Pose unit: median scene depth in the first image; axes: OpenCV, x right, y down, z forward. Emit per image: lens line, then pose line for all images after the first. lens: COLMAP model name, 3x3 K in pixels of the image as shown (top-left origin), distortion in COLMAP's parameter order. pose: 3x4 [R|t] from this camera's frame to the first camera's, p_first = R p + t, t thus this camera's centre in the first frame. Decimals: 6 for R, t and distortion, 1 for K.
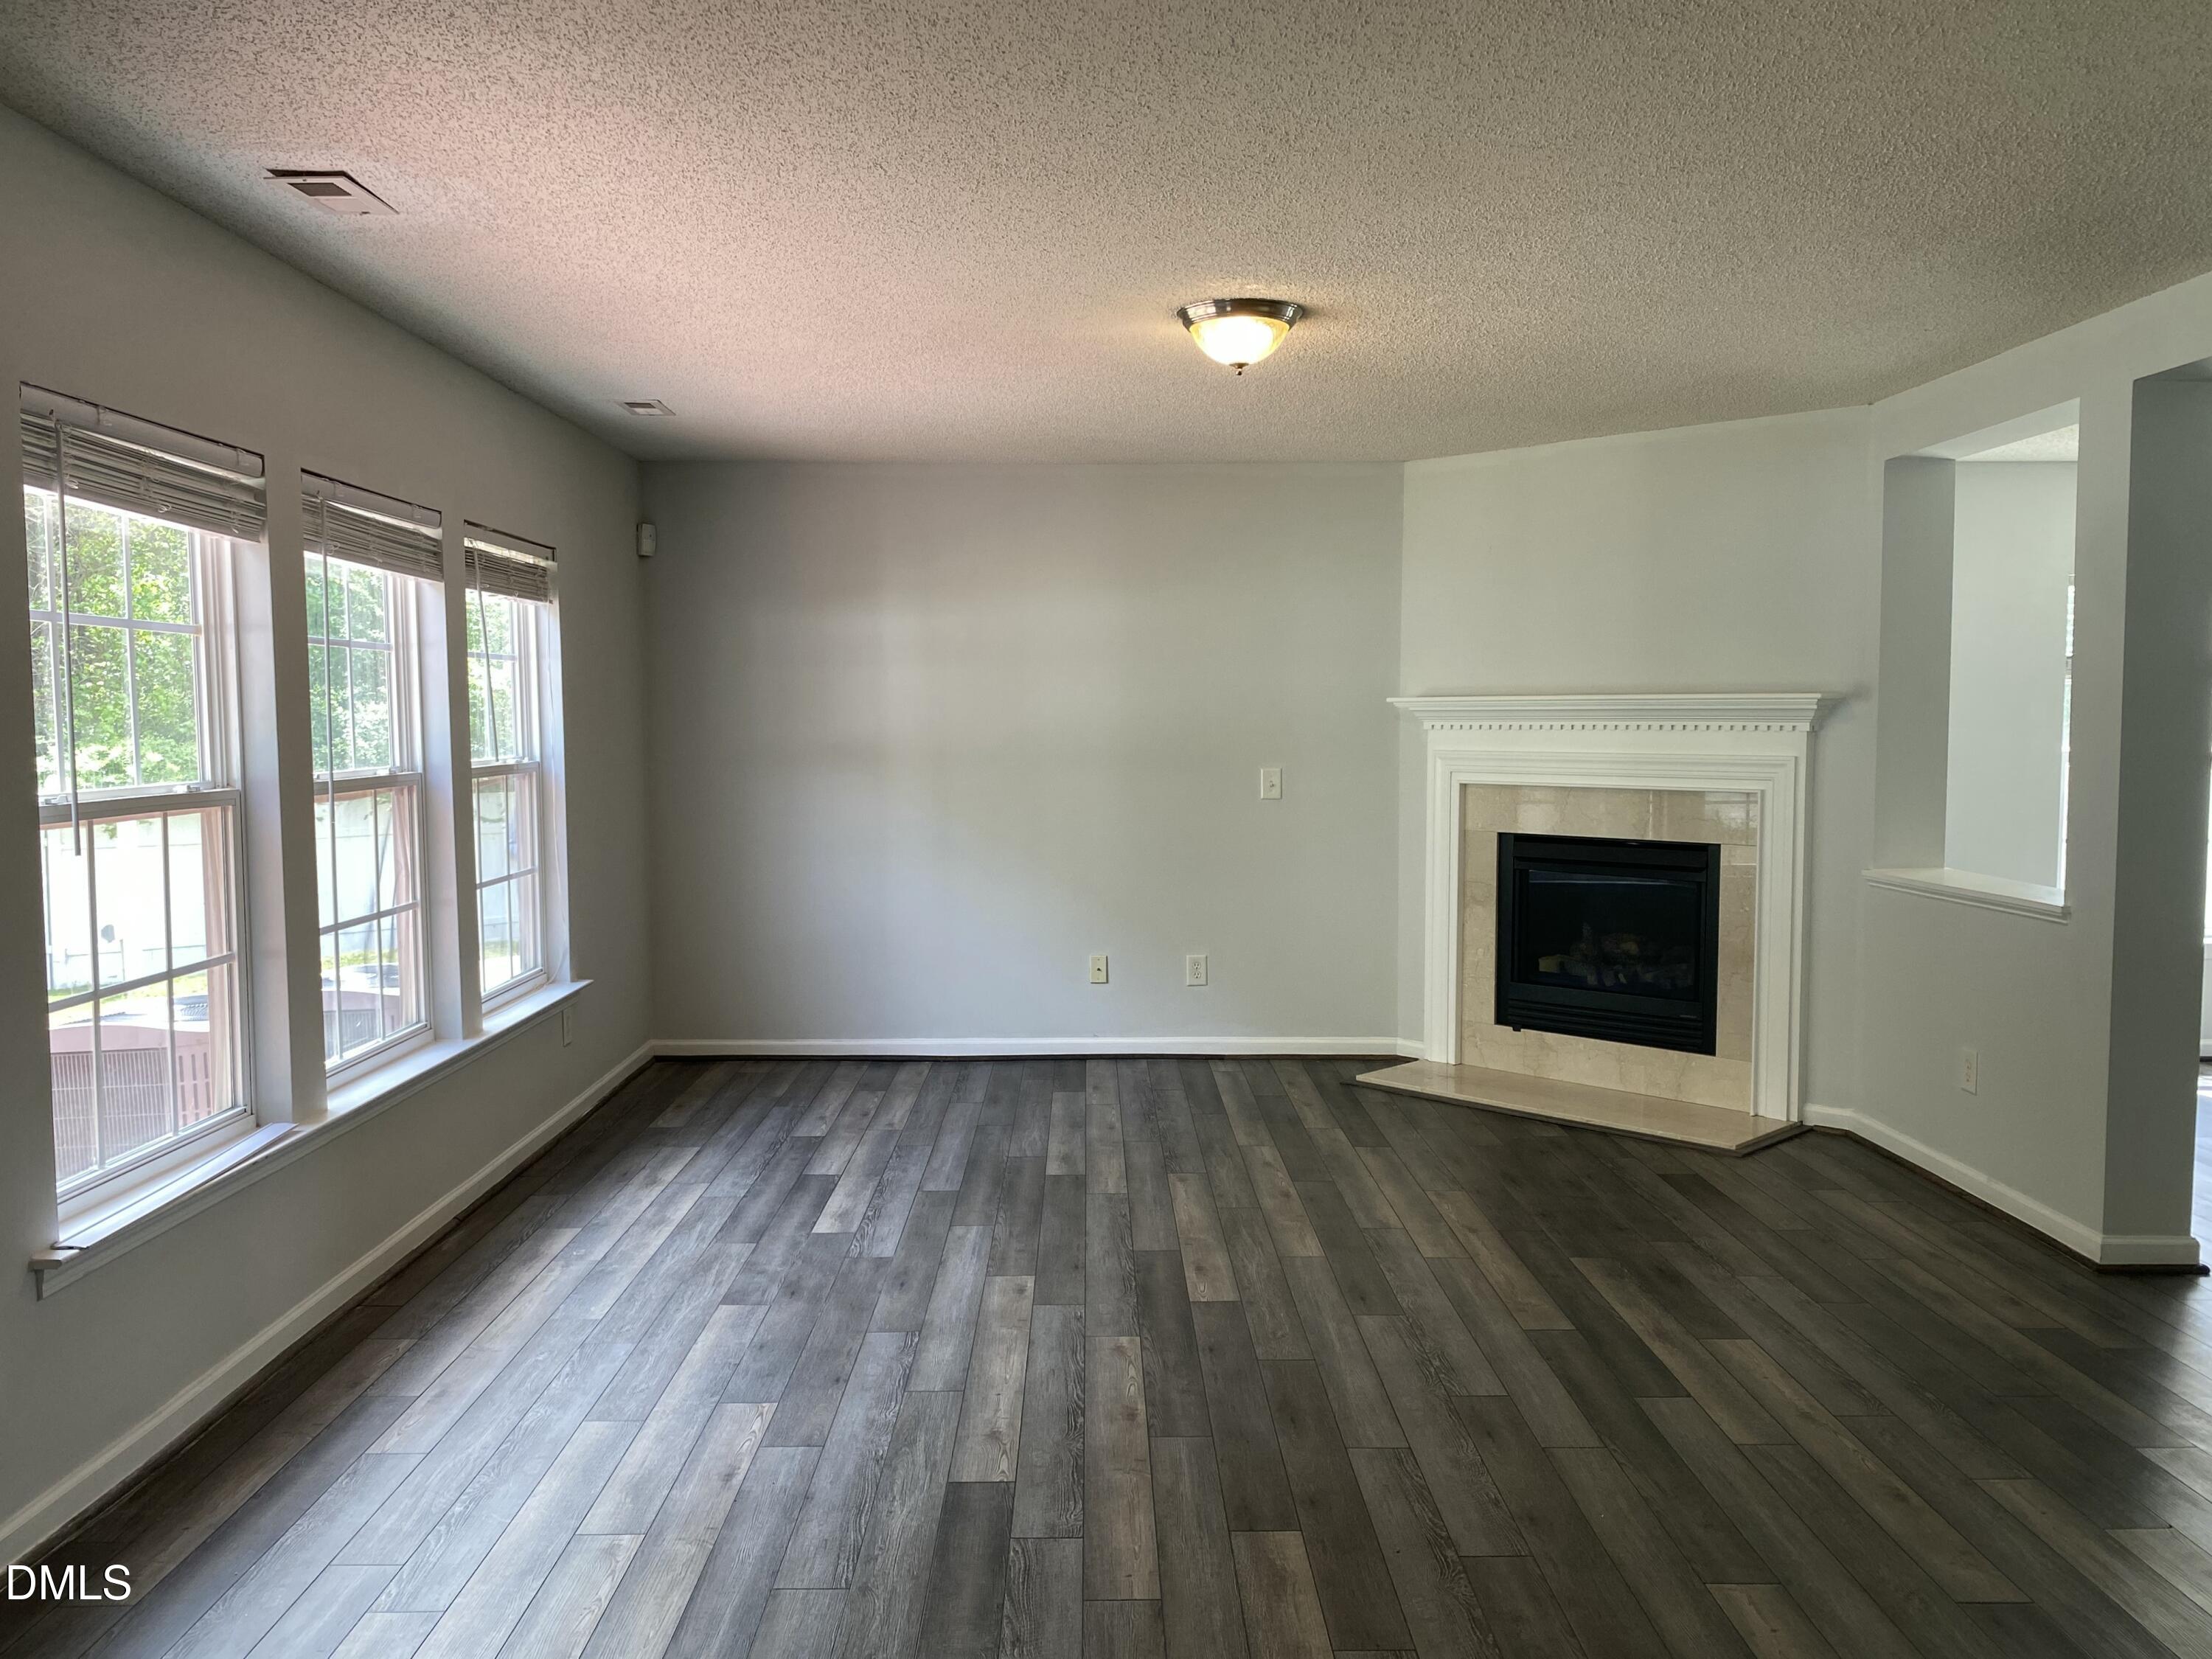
lens RADIAL K [[1758.0, 0, 1107.2], [0, 1758.0, 839.7], [0, 0, 1]] dist [0.016258, -0.000977]
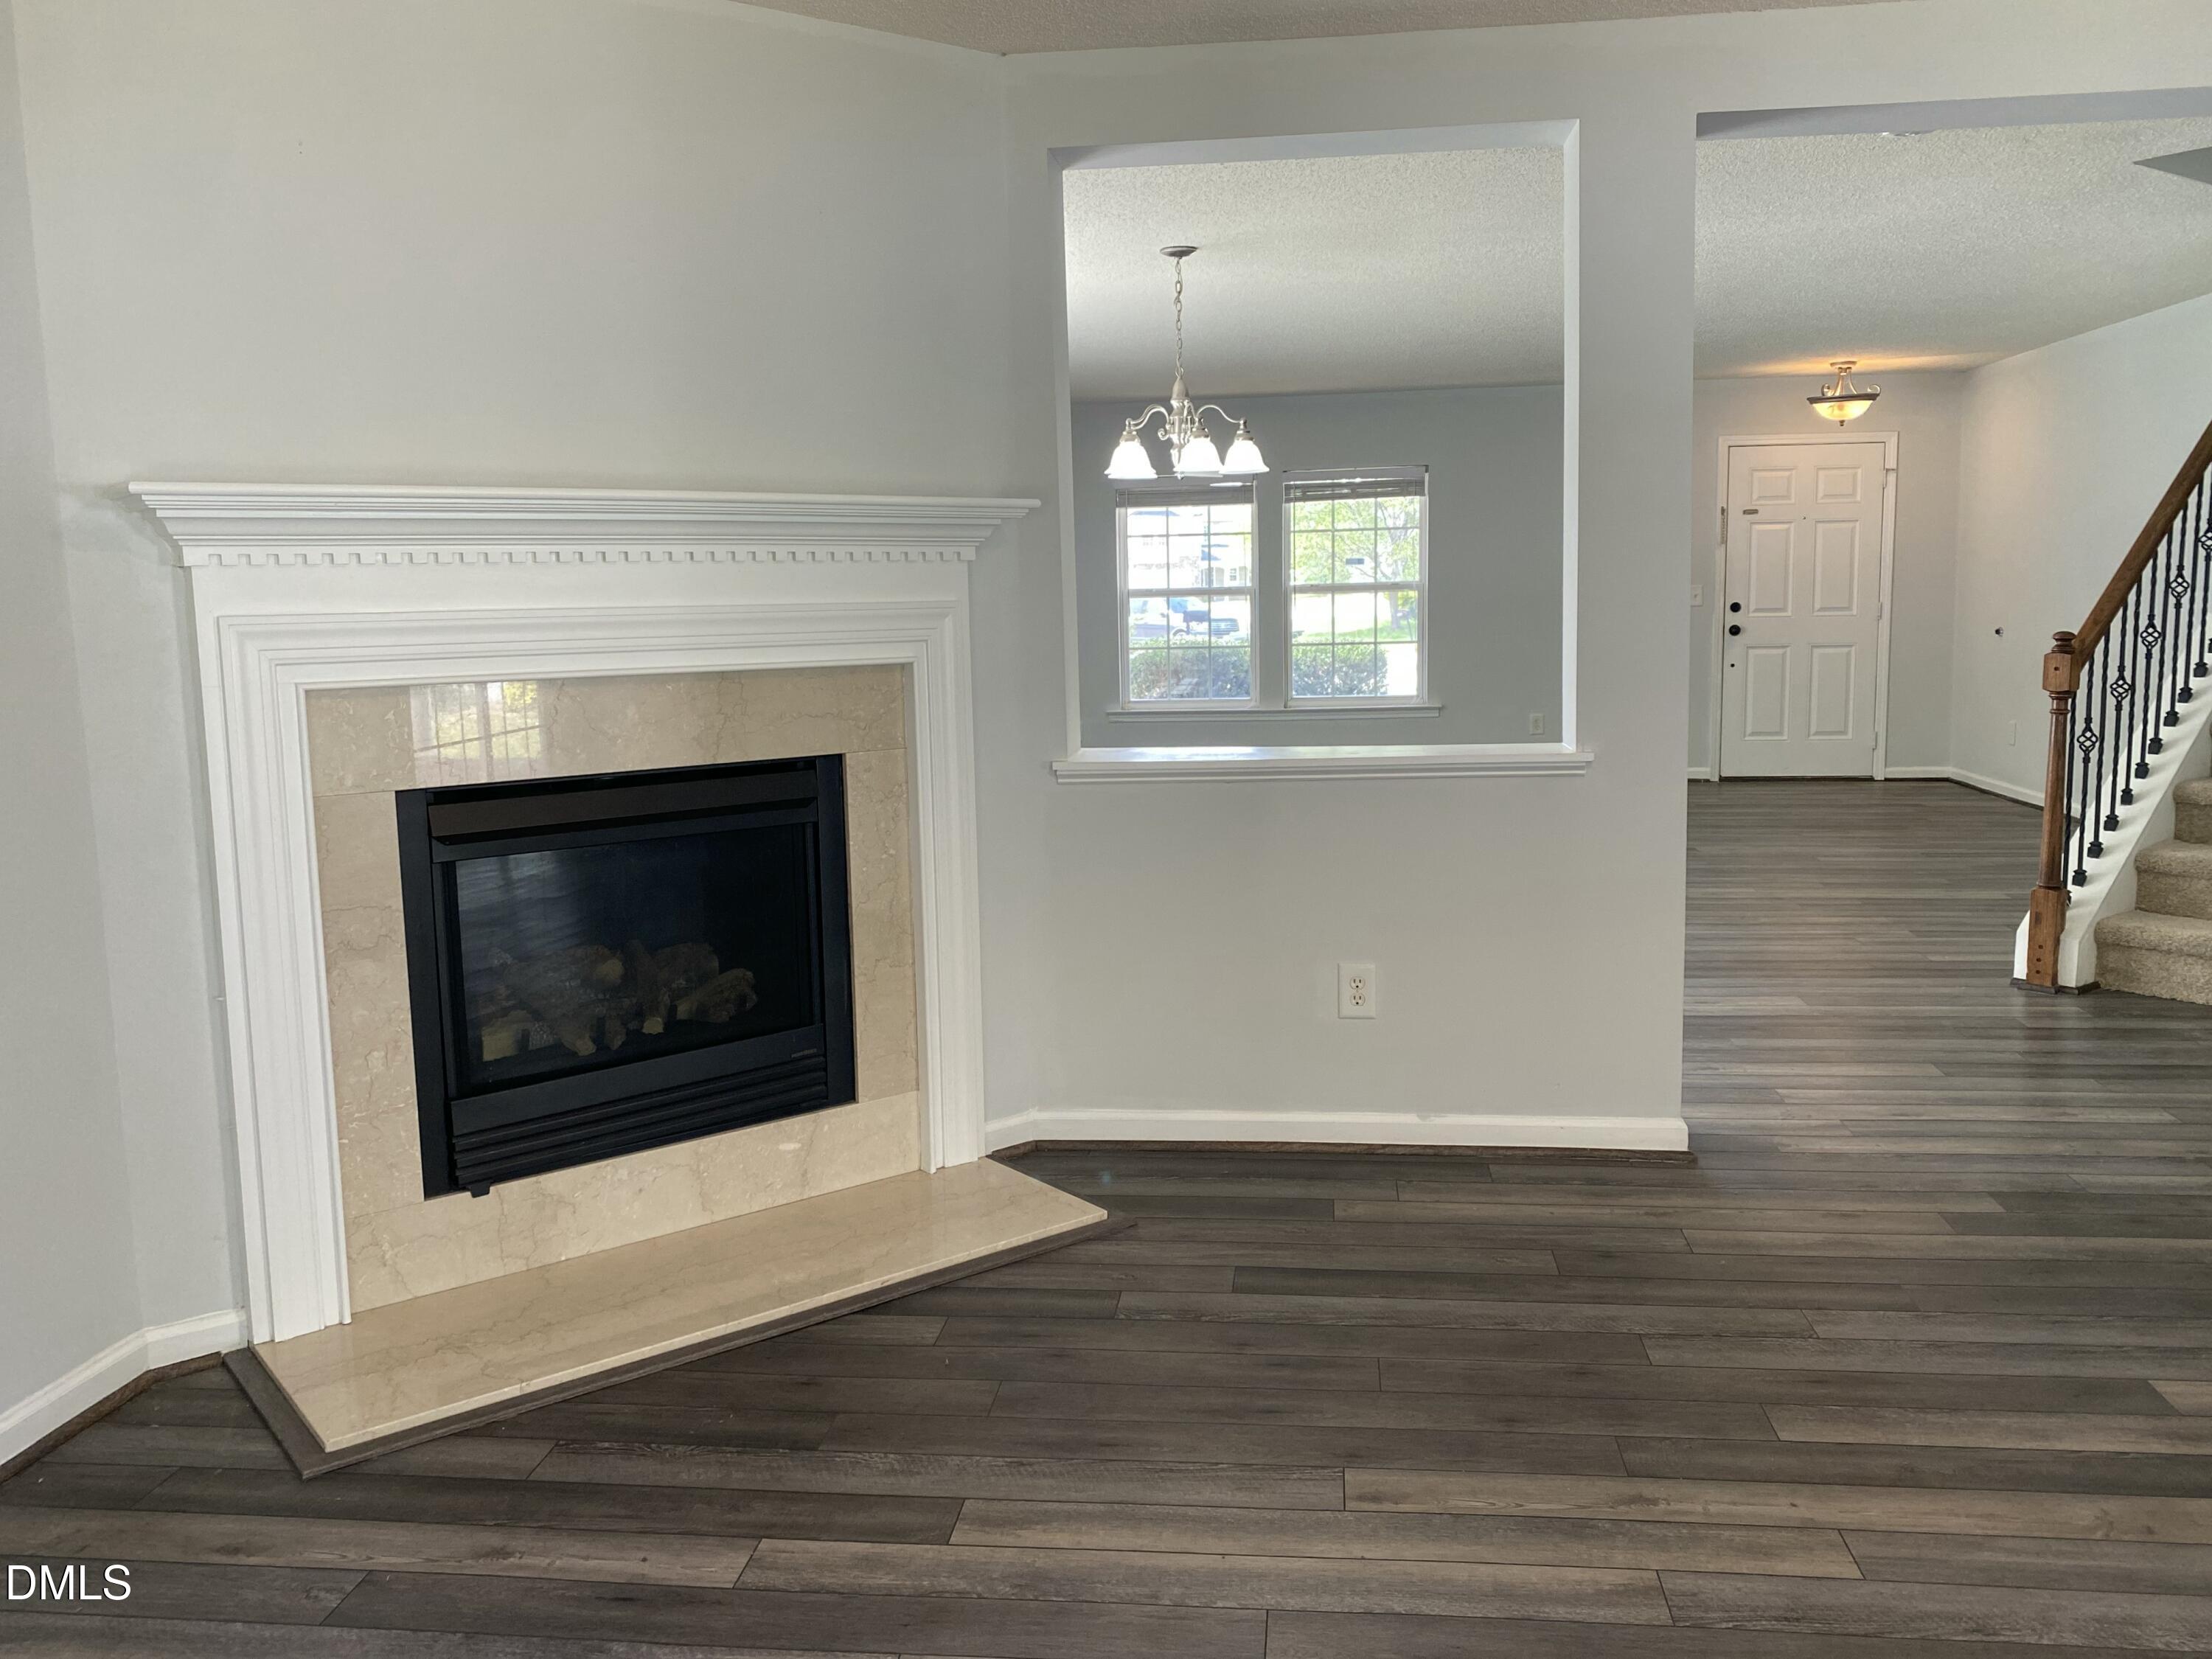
lens RADIAL K [[1758.0, 0, 1108.0], [0, 1758.0, 814.4], [0, 0, 1]] dist [0.016258, -0.000977]
pose [[0.123036, -0.130089, 0.983839, -0.230083], [0.087961, 0.988899, 0.119758, -0.040936], [-0.988496, 0.071805, 0.133113, 0.839224]]
